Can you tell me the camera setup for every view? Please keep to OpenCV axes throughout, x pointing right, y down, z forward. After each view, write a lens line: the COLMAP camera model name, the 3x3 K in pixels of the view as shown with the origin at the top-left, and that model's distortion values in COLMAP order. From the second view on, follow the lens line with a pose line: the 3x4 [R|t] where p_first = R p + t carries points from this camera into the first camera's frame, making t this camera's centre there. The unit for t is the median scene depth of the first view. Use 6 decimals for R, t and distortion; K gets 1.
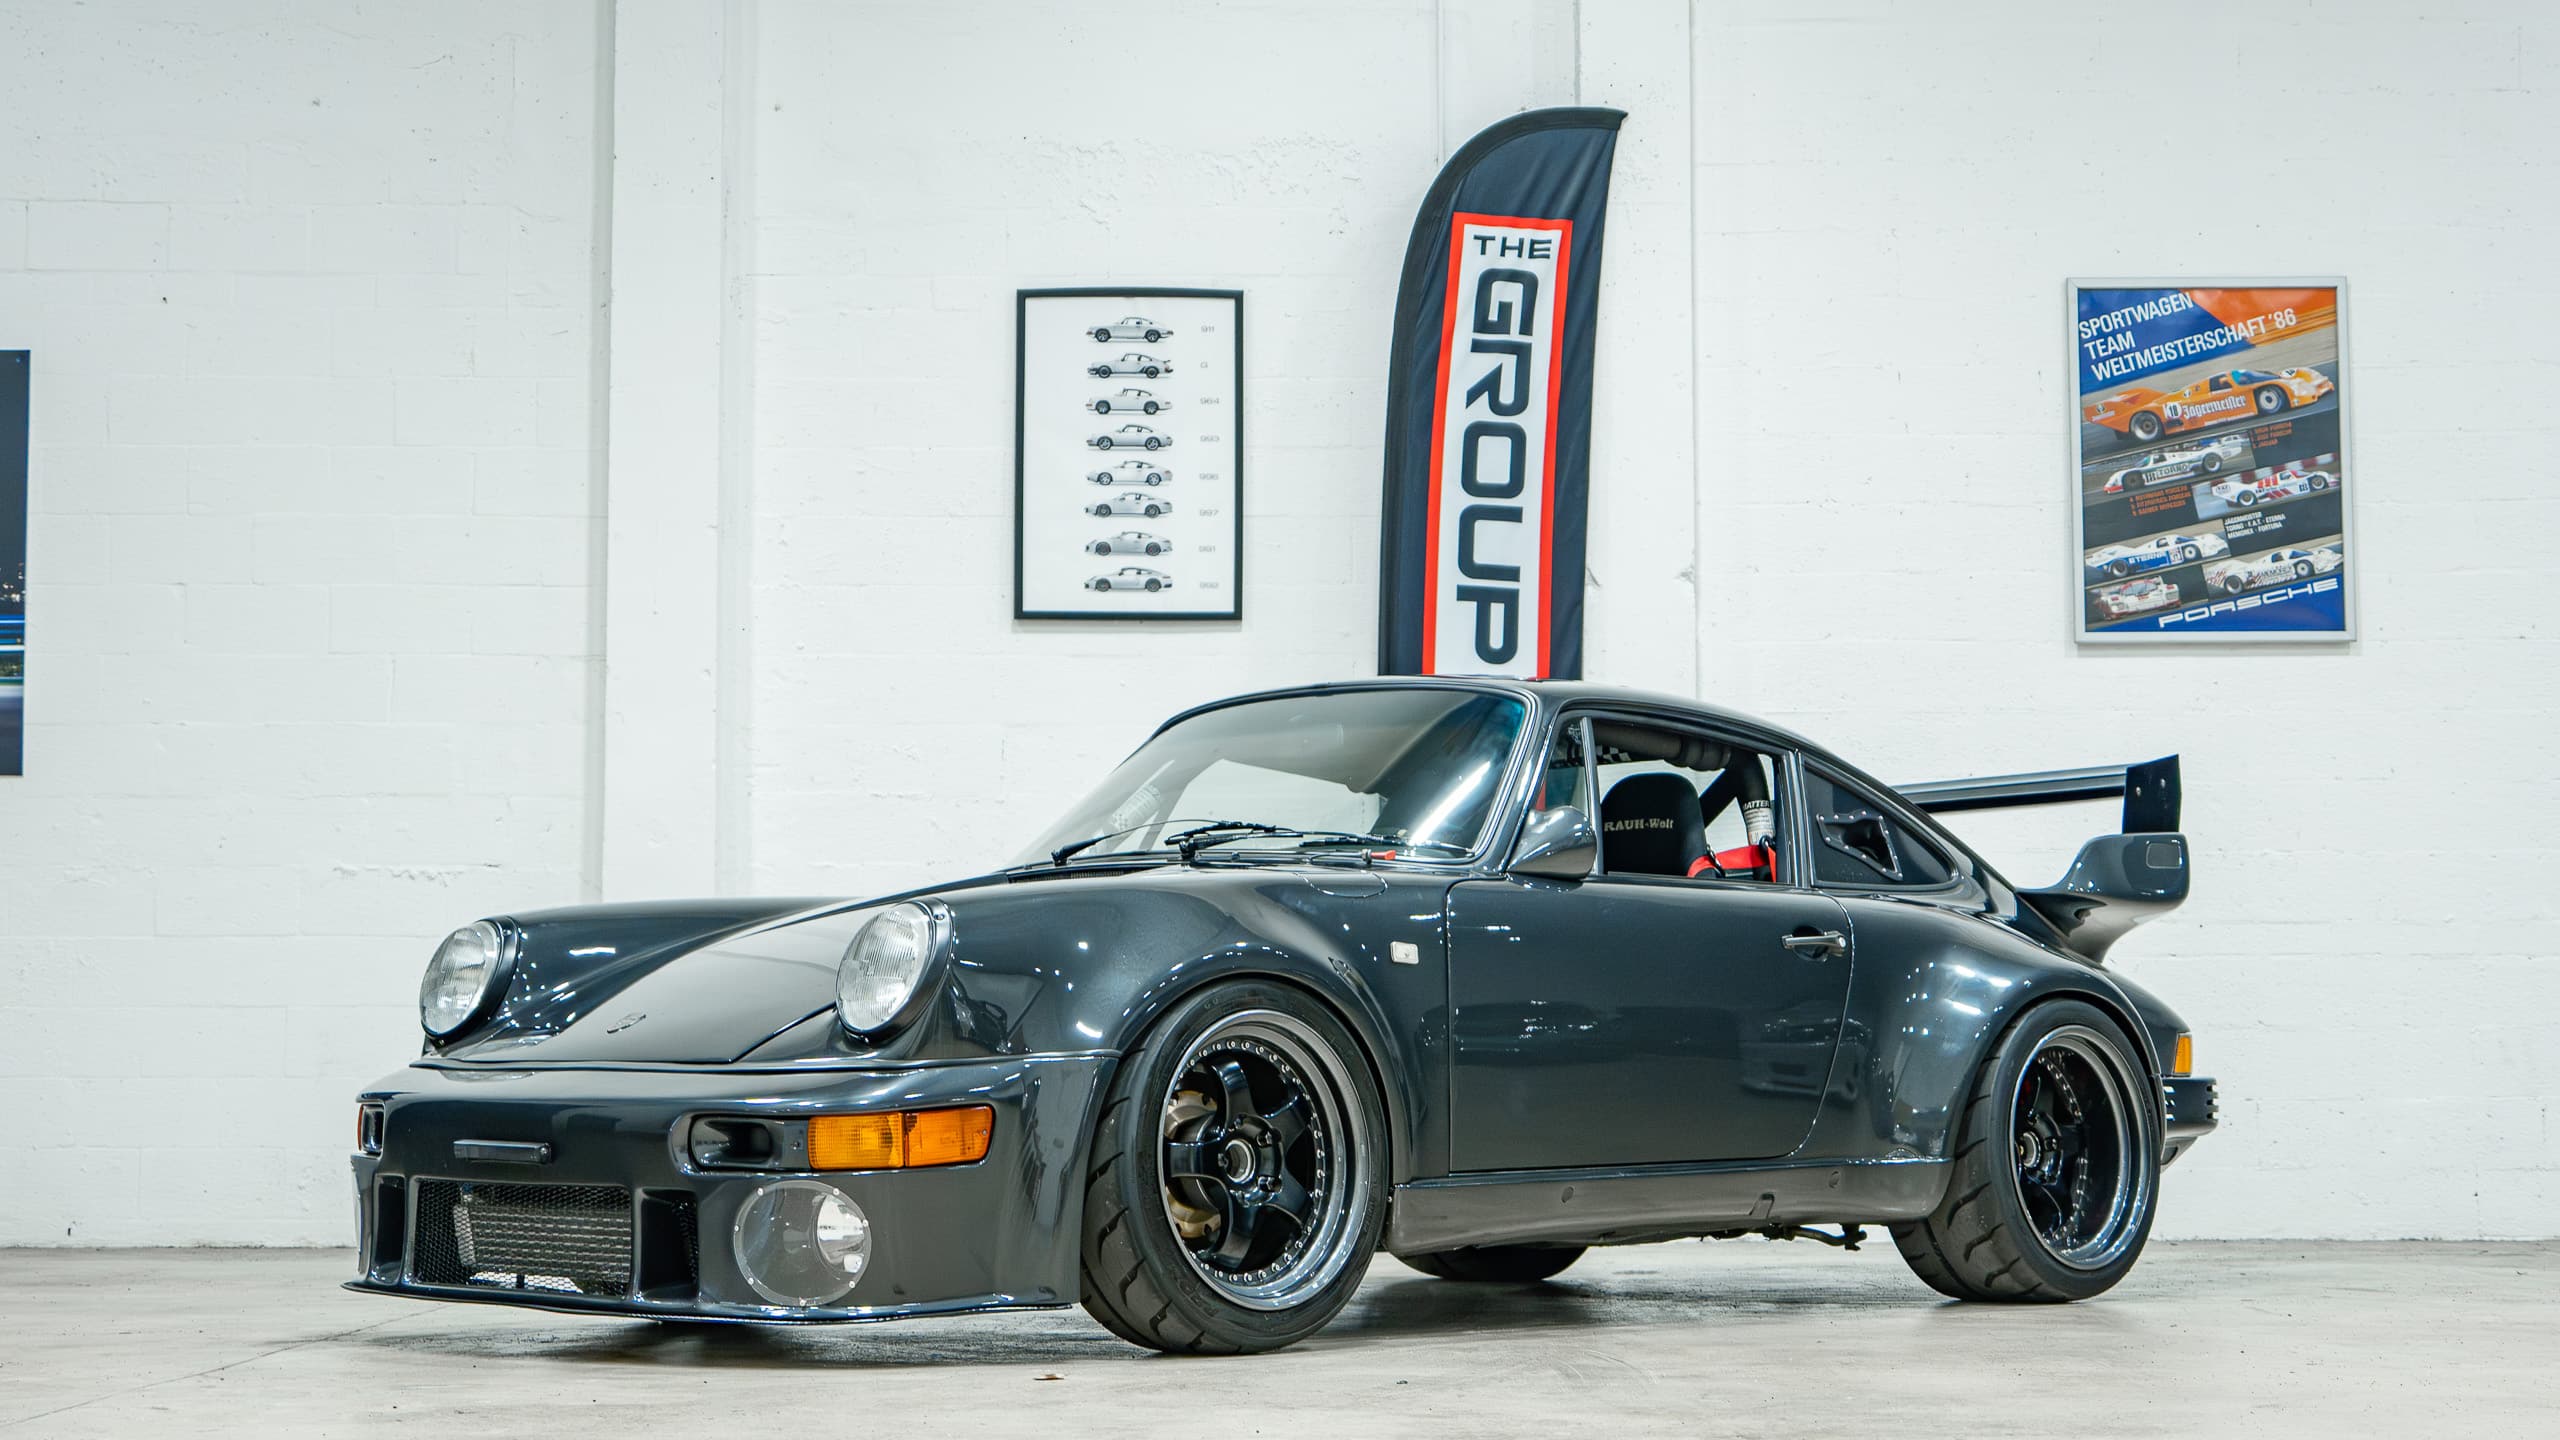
lens RADIAL K [[4016.0, 0, 1271.9], [0, 4016.0, 804.7], [0, 0, 1]] dist [0.013925, 0.038413]
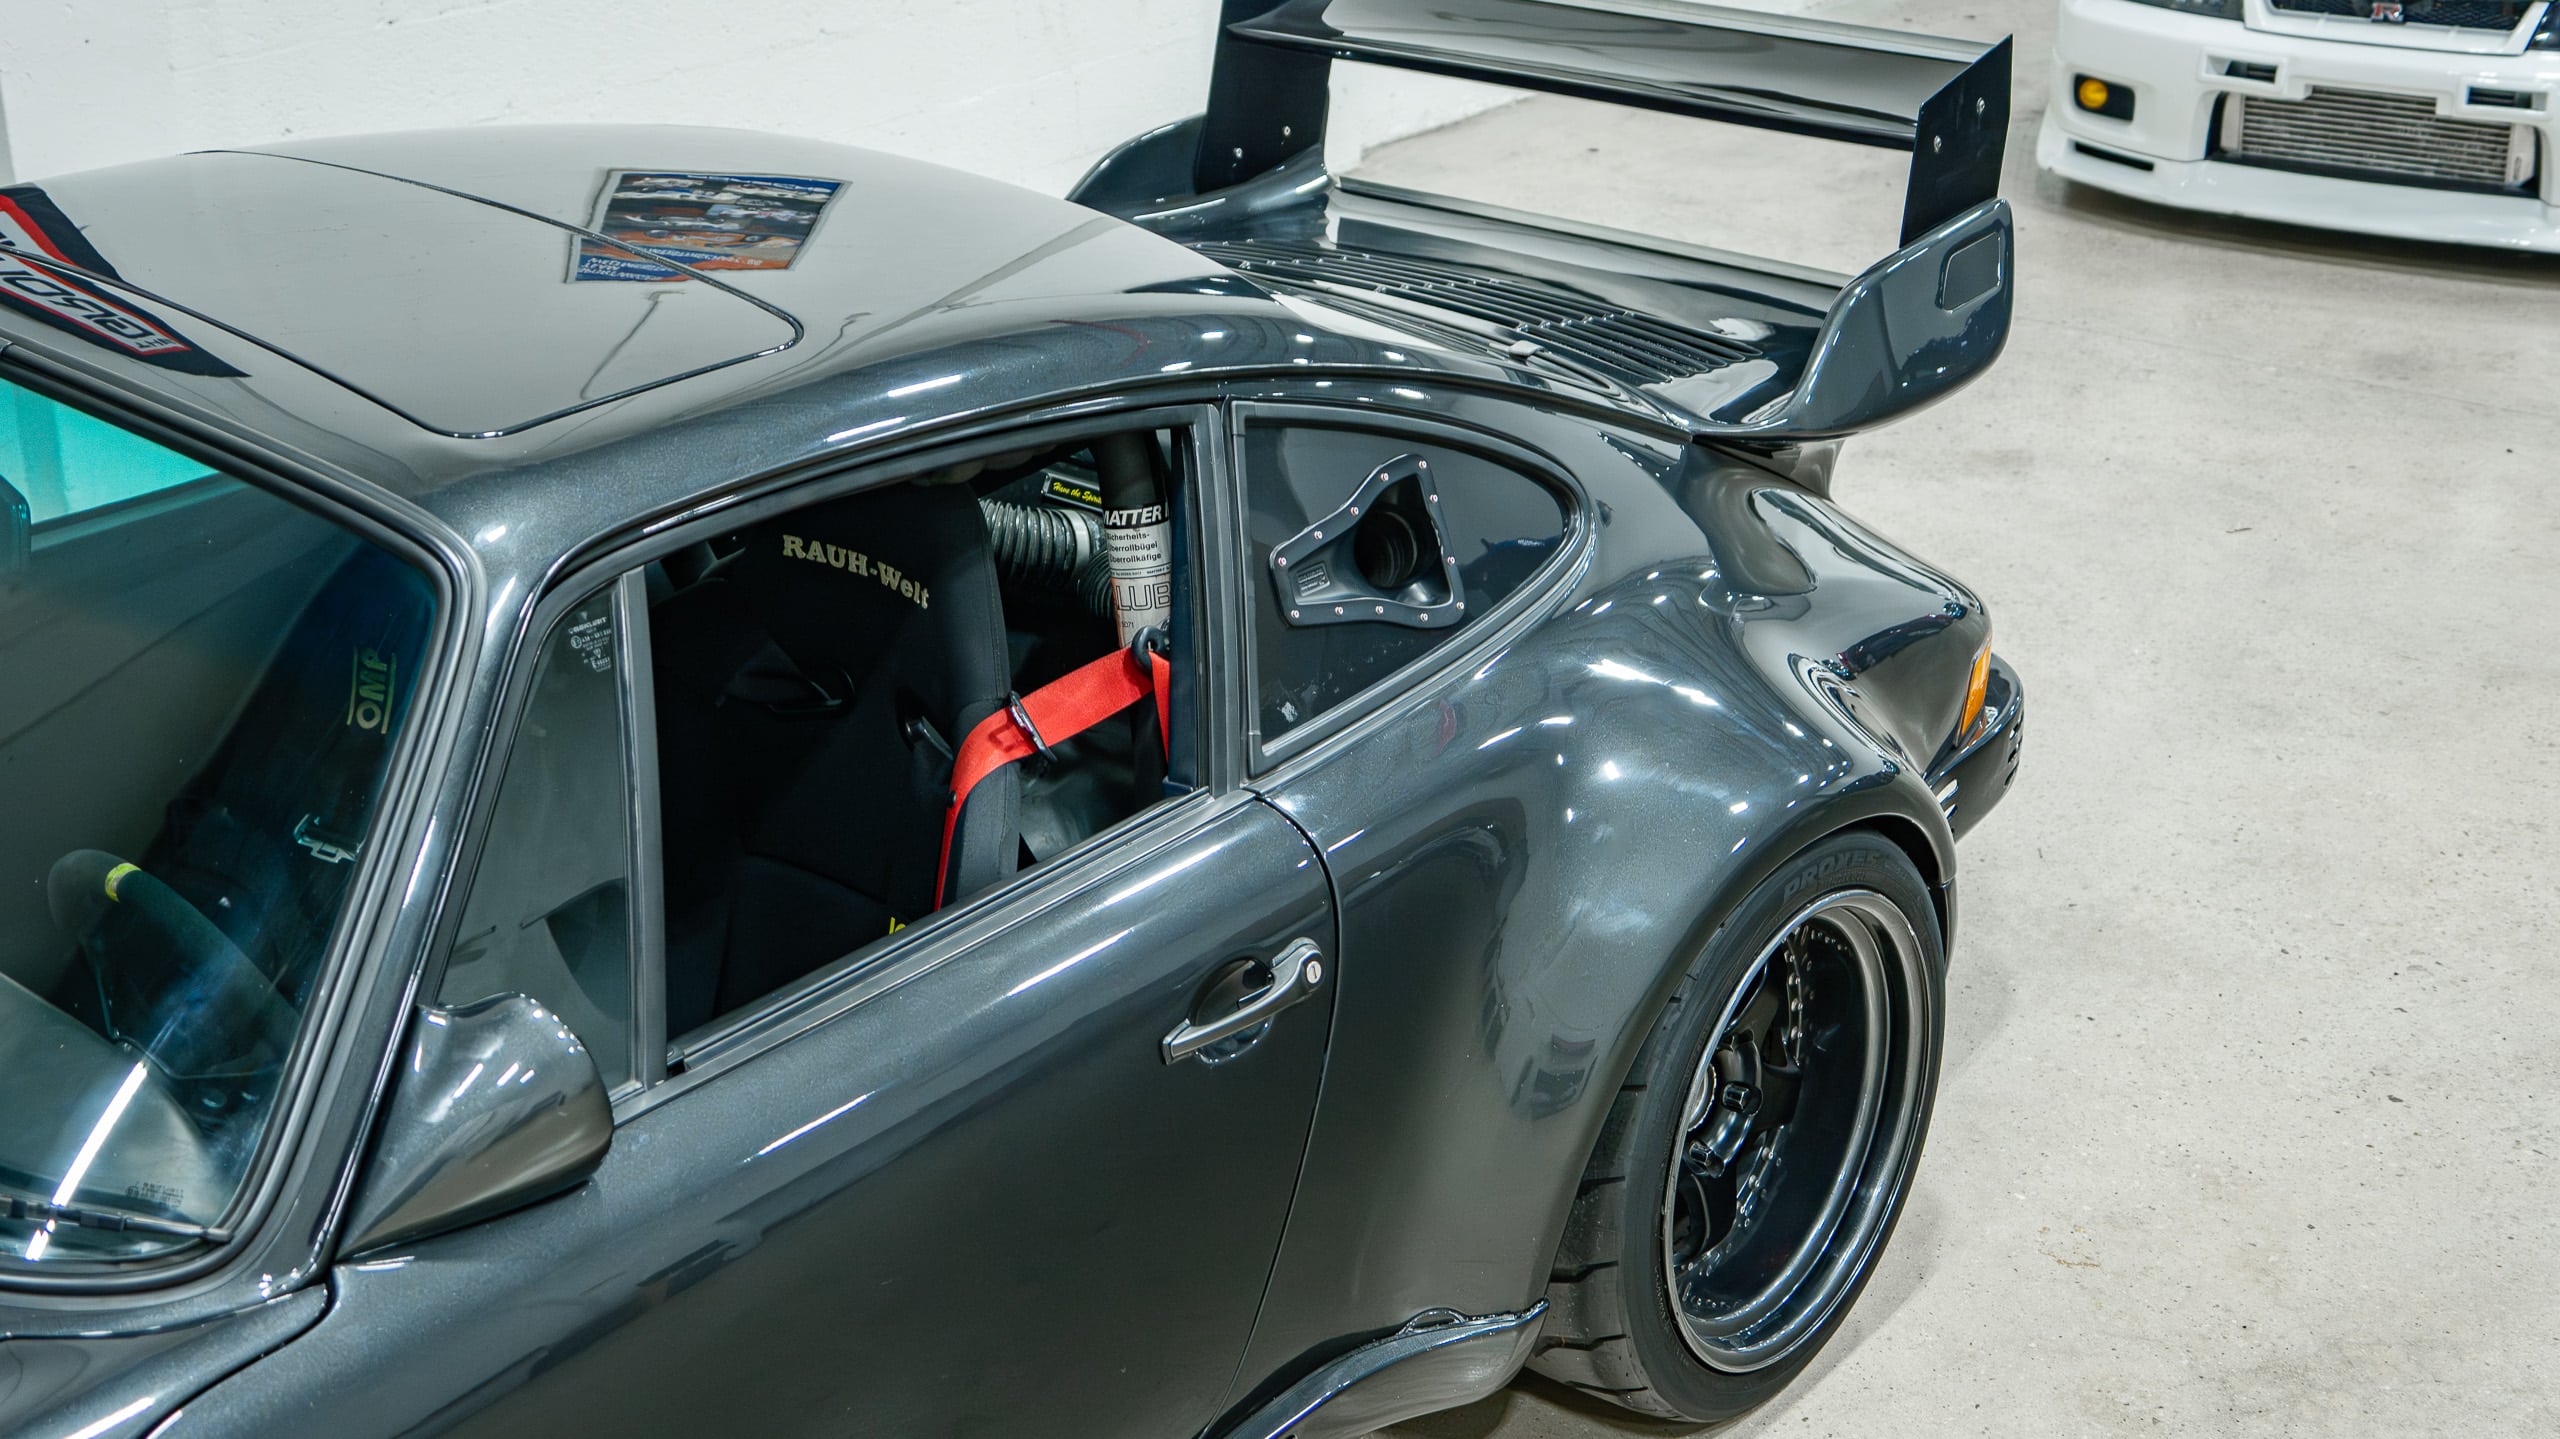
lens RADIAL K [[3172.6, 0, 1238.7], [0, 3172.6, 730.2], [0, 0, 1]] dist [-0.039517, -0.035183]
pose [[0.995811, -0.023160, 0.088449, 0.072174], [-0.021611, 0.880350, 0.473831, -0.099013], [-0.088840, -0.473758, 0.876162, 0.494010]]
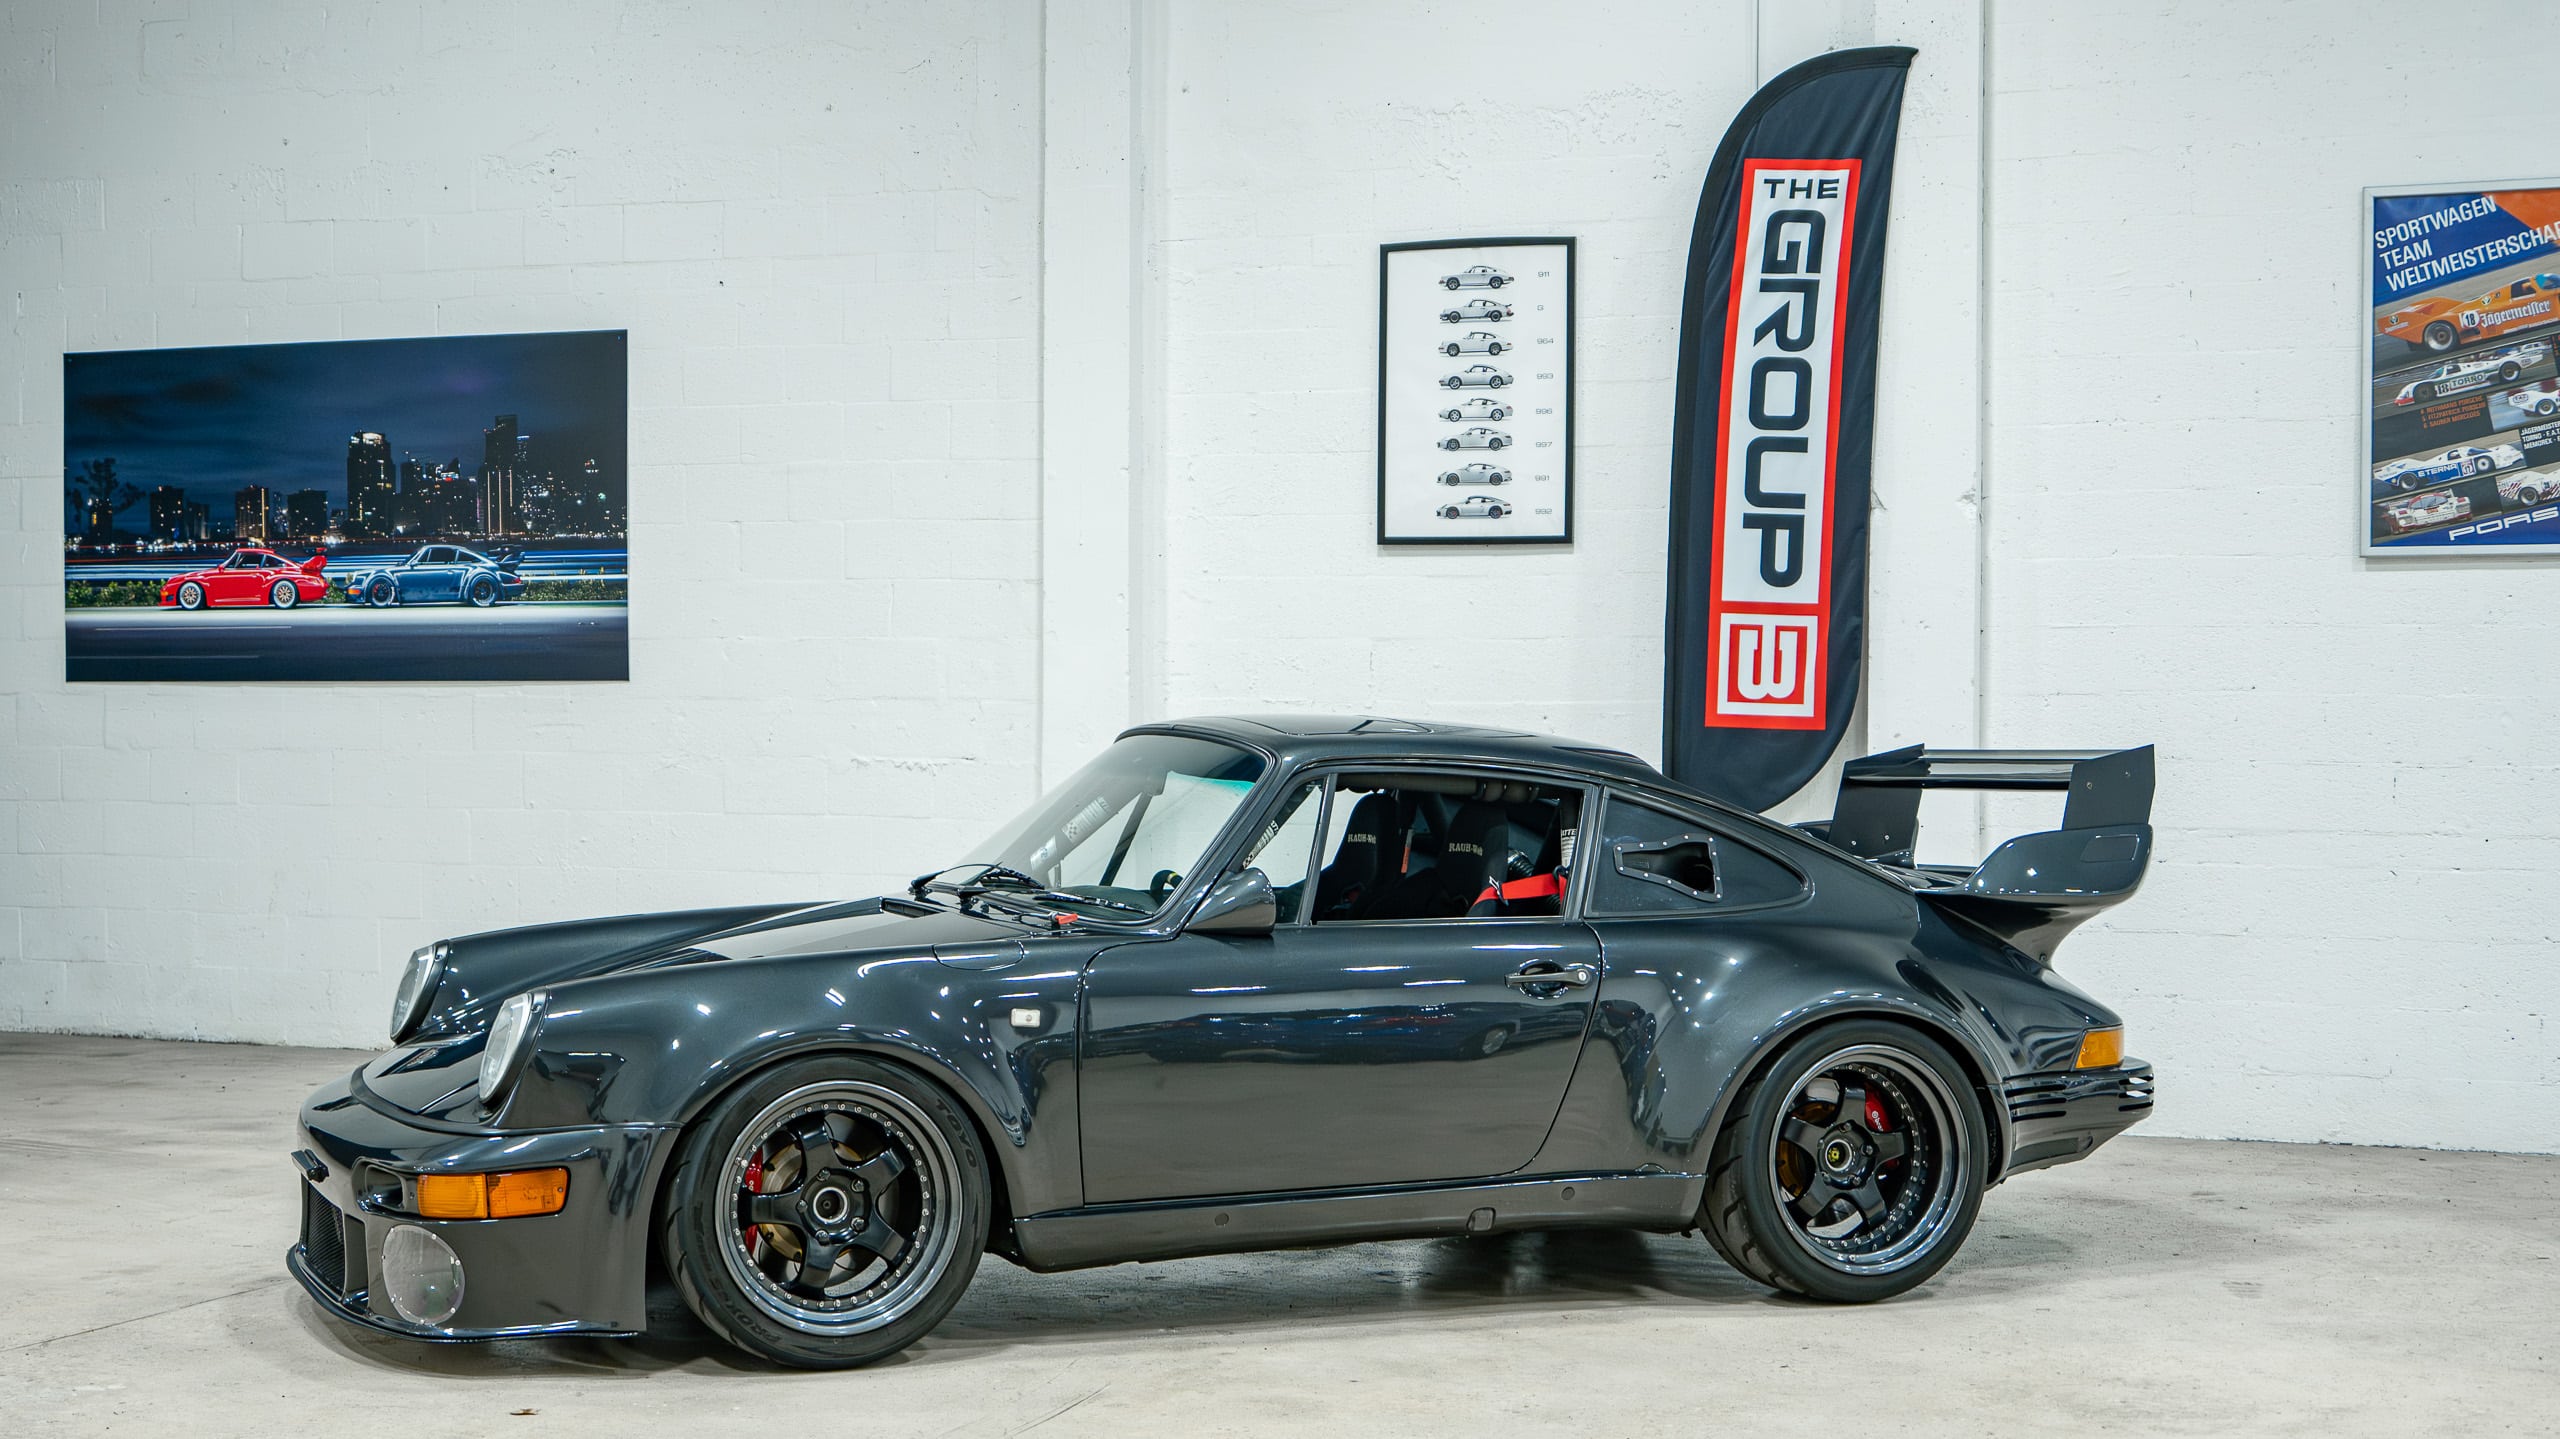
lens RADIAL K [[3654.9, 0, 1280.7], [0, 3654.9, 789.0], [0, 0, 1]] dist [0.008607, 0.094605]
pose [[0.921439, 0.015065, -0.388231, 0.306466], [0.024013, 0.995129, 0.095607, -0.076353], [0.387781, -0.097419, 0.916589, 0.051242]]
